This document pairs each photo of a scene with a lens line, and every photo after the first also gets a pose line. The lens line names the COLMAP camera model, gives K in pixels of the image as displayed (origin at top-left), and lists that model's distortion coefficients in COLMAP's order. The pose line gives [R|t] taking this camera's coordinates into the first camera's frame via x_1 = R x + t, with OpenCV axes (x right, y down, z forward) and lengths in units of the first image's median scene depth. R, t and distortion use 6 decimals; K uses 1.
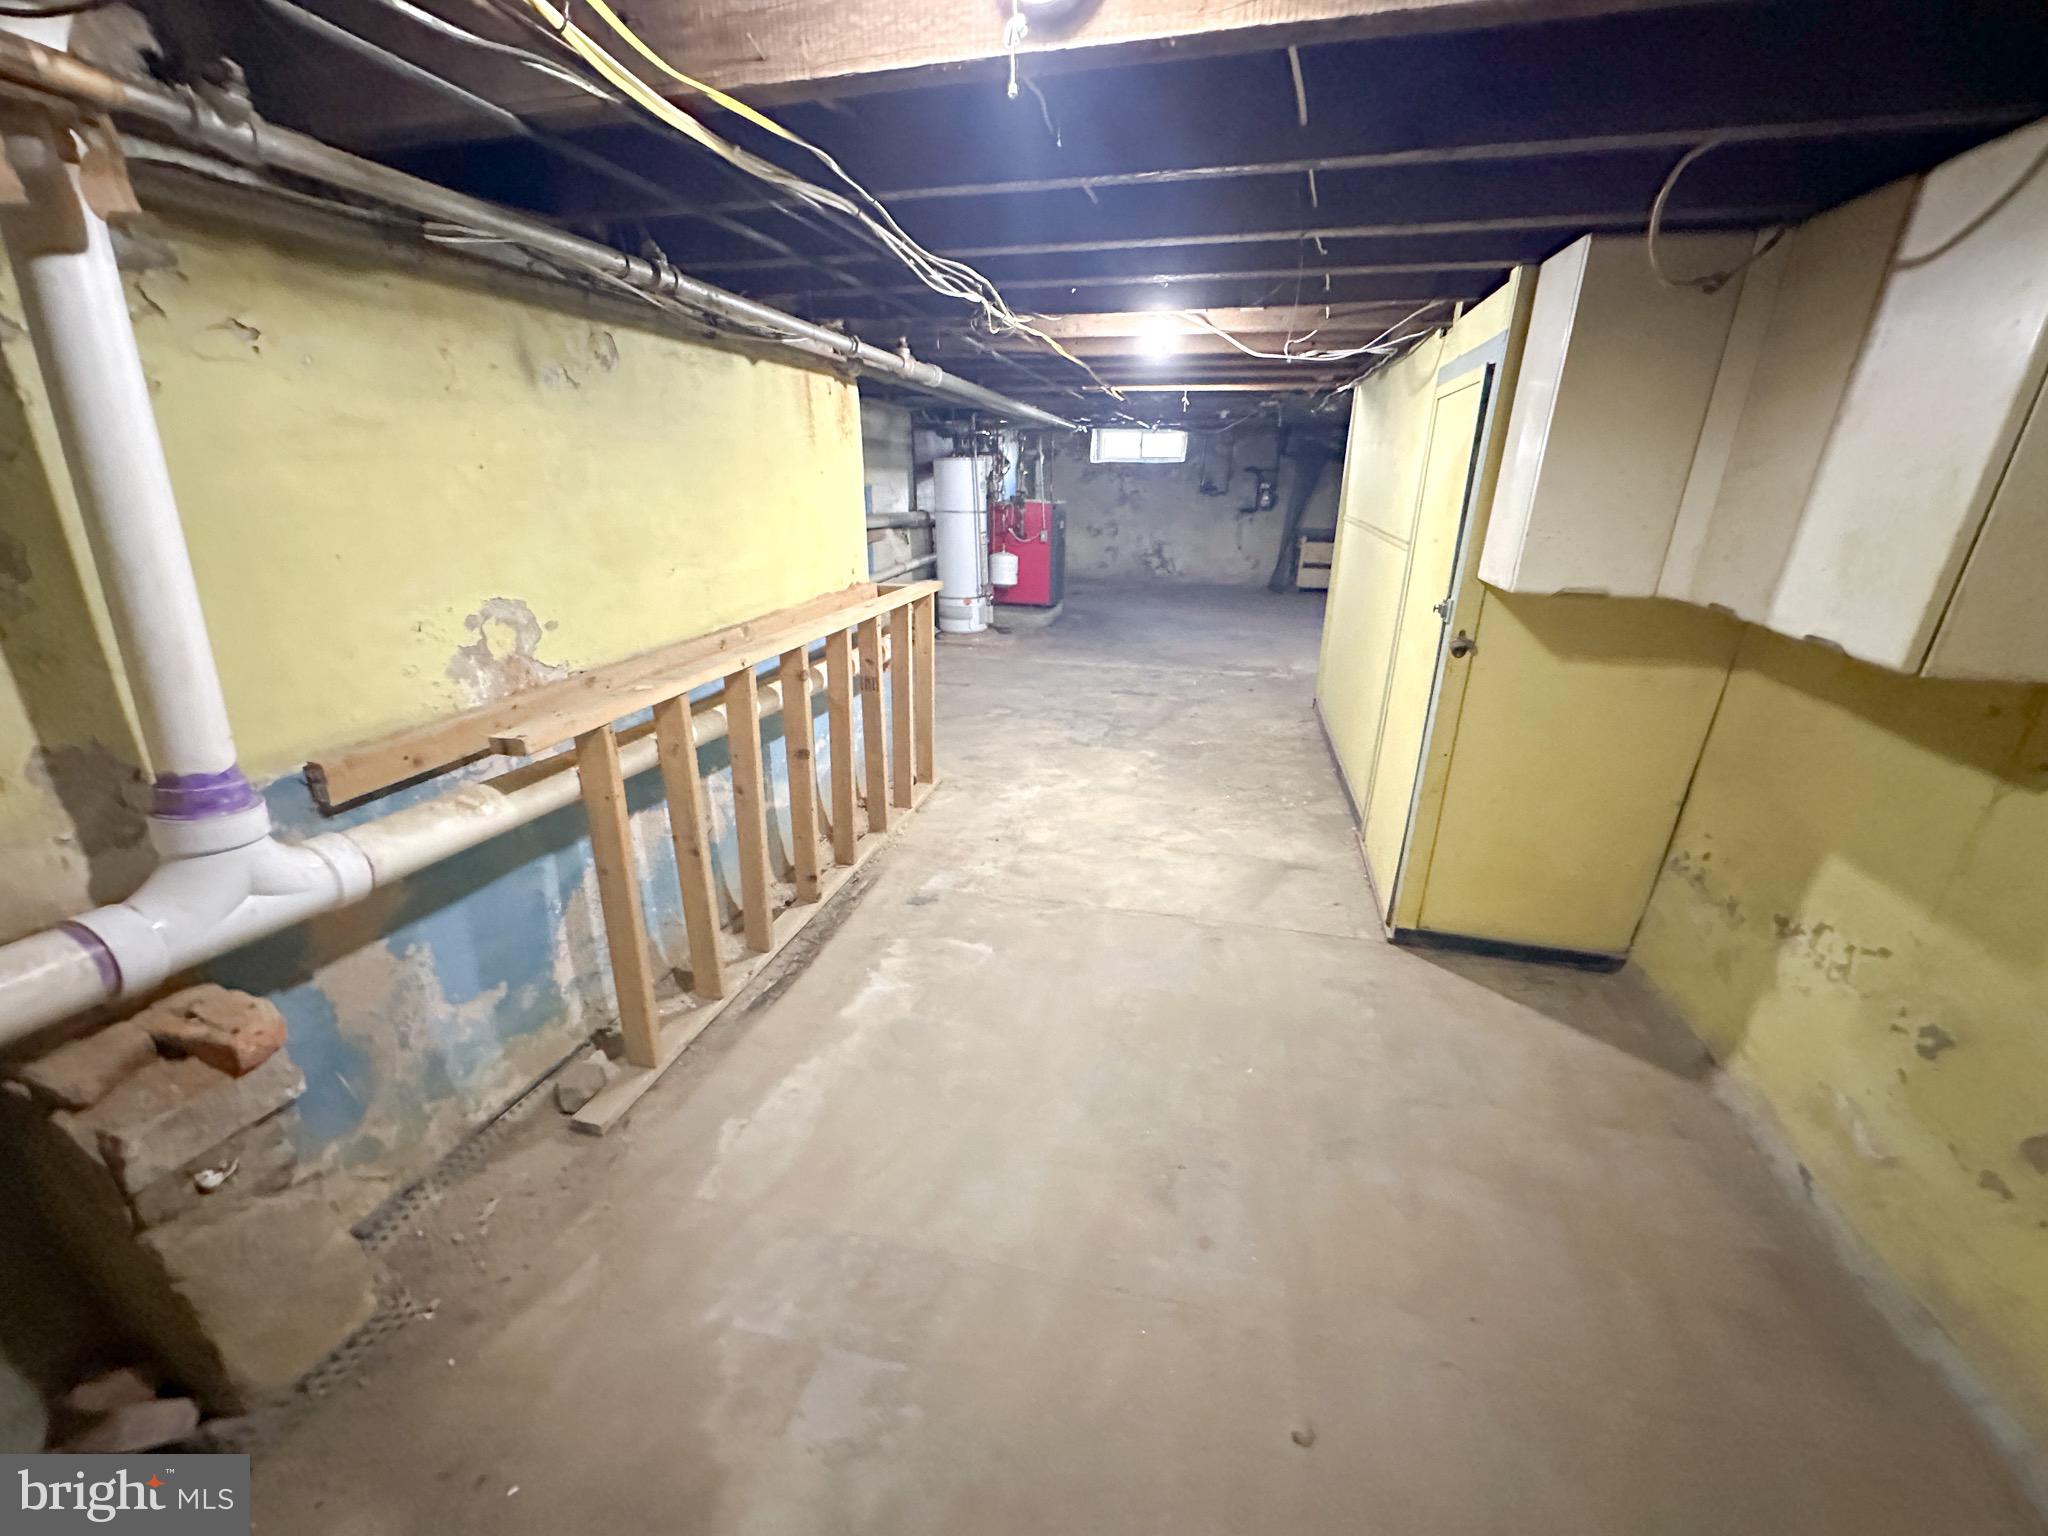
lens RADIAL K [[812.2, 0, 1022.5], [0, 812.2, 769.5], [0, 0, 1]] dist [-0.000855, 0.000202]
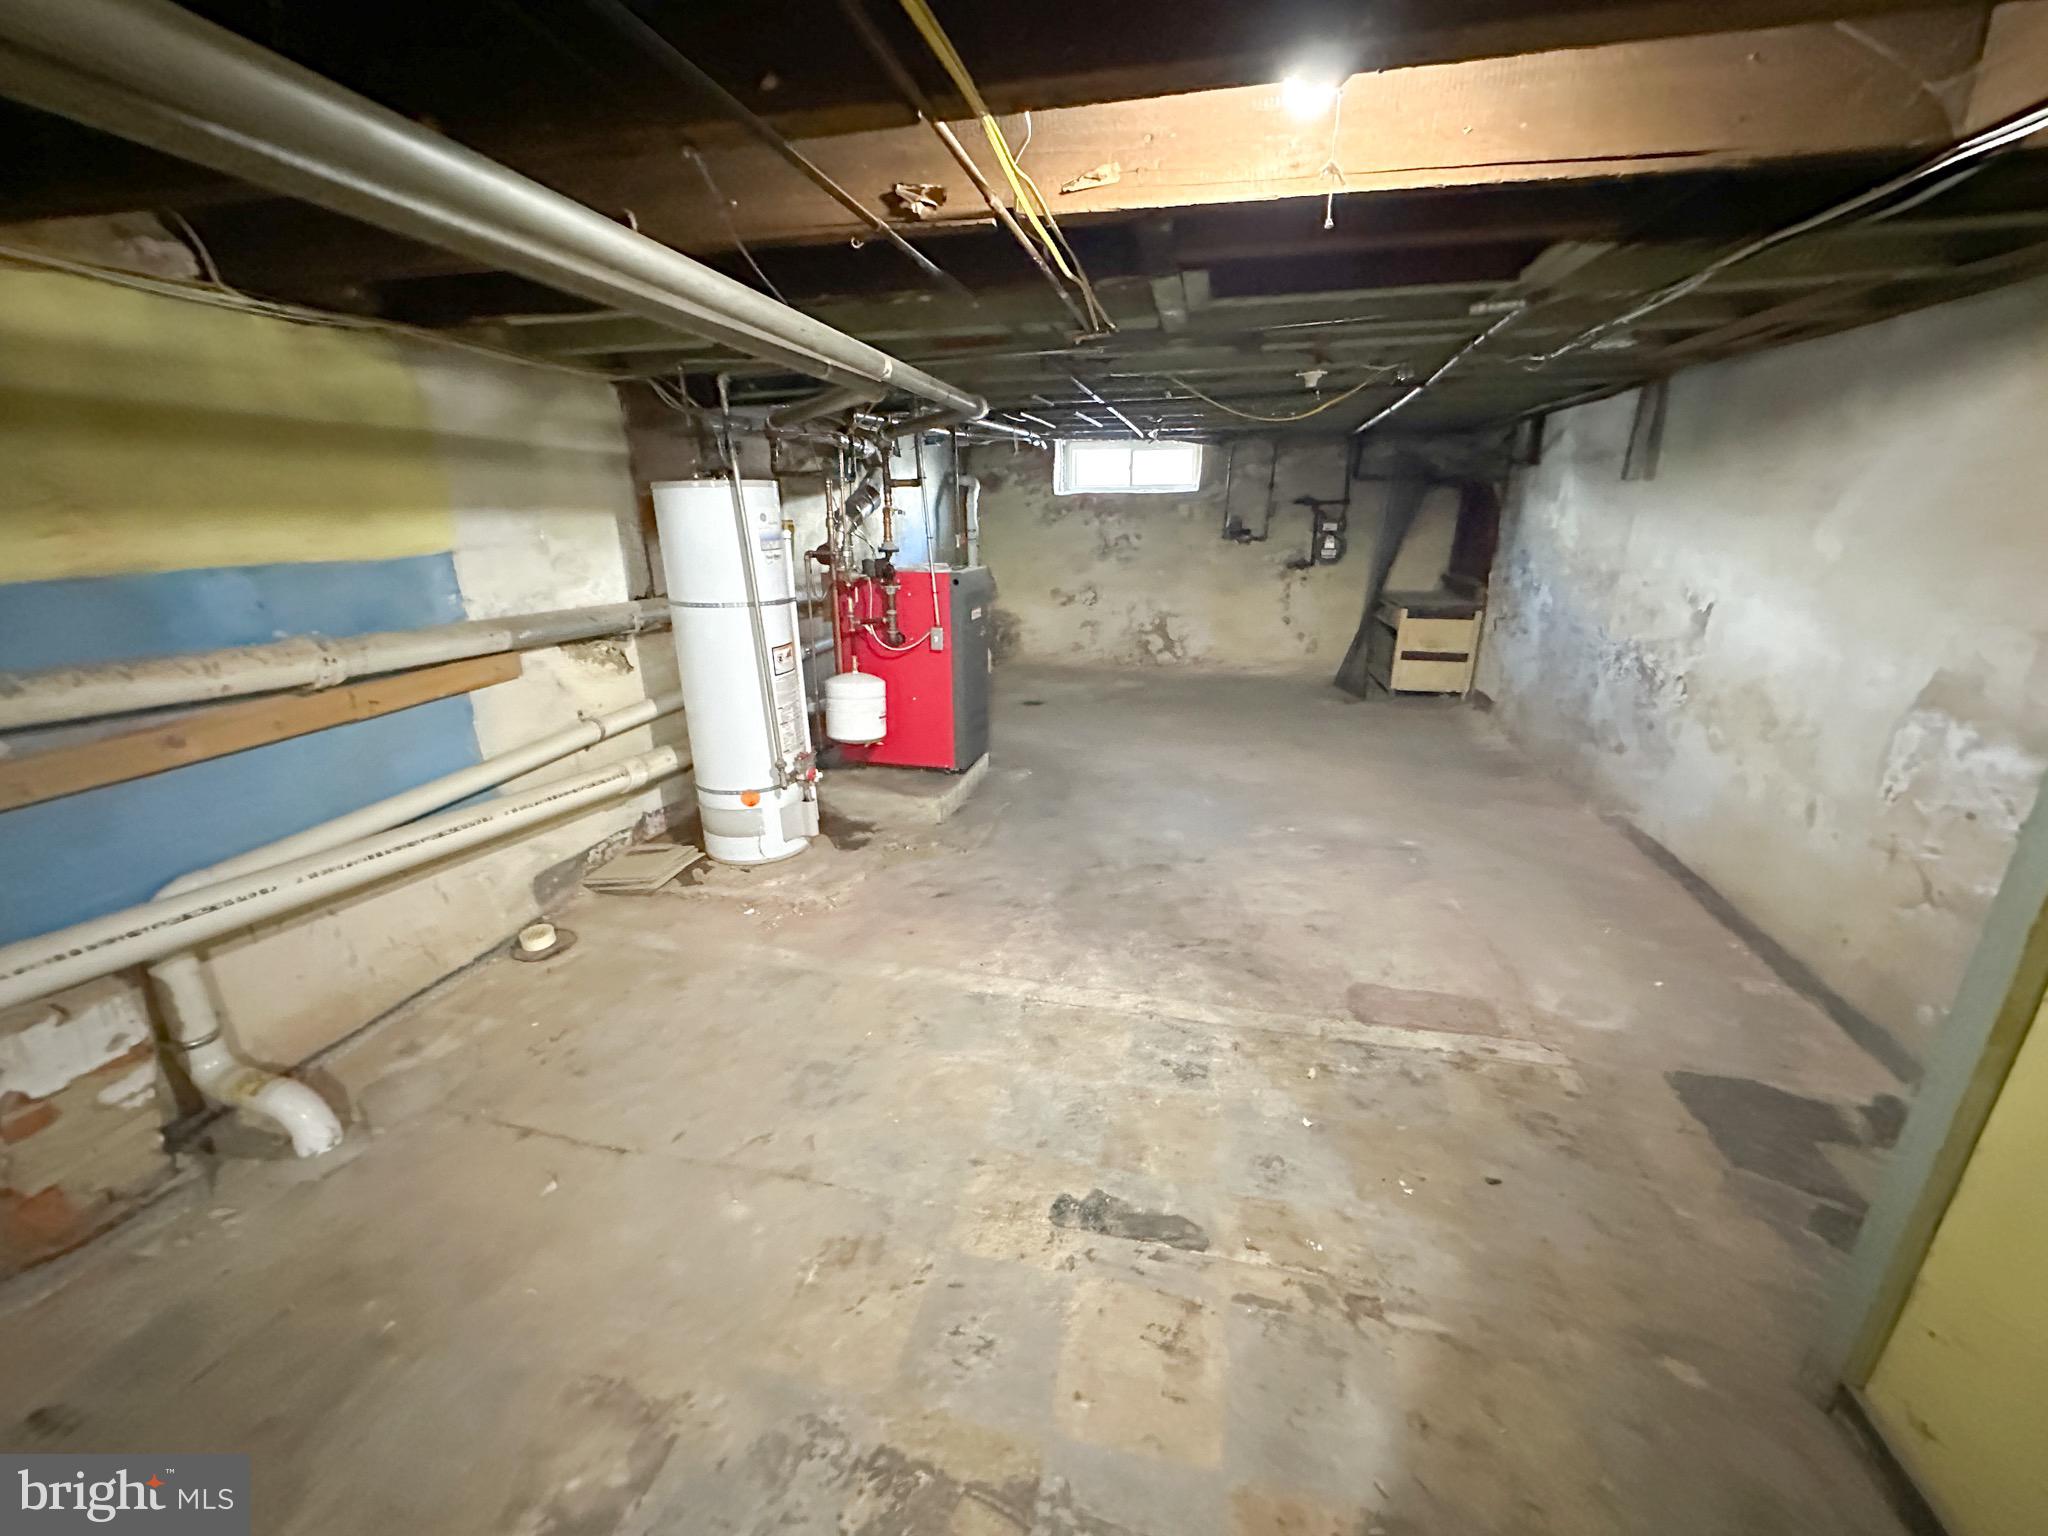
lens RADIAL K [[812.2, 0, 1021.7], [0, 812.2, 772.5], [0, 0, 1]] dist [-0.000855, 0.000202]
pose [[0.999867, -0.016260, 0.001133, 0.055228], [0.016291, 0.999182, -0.037010, -0.136243], [-0.000531, 0.037023, 0.999314, 0.370038]]
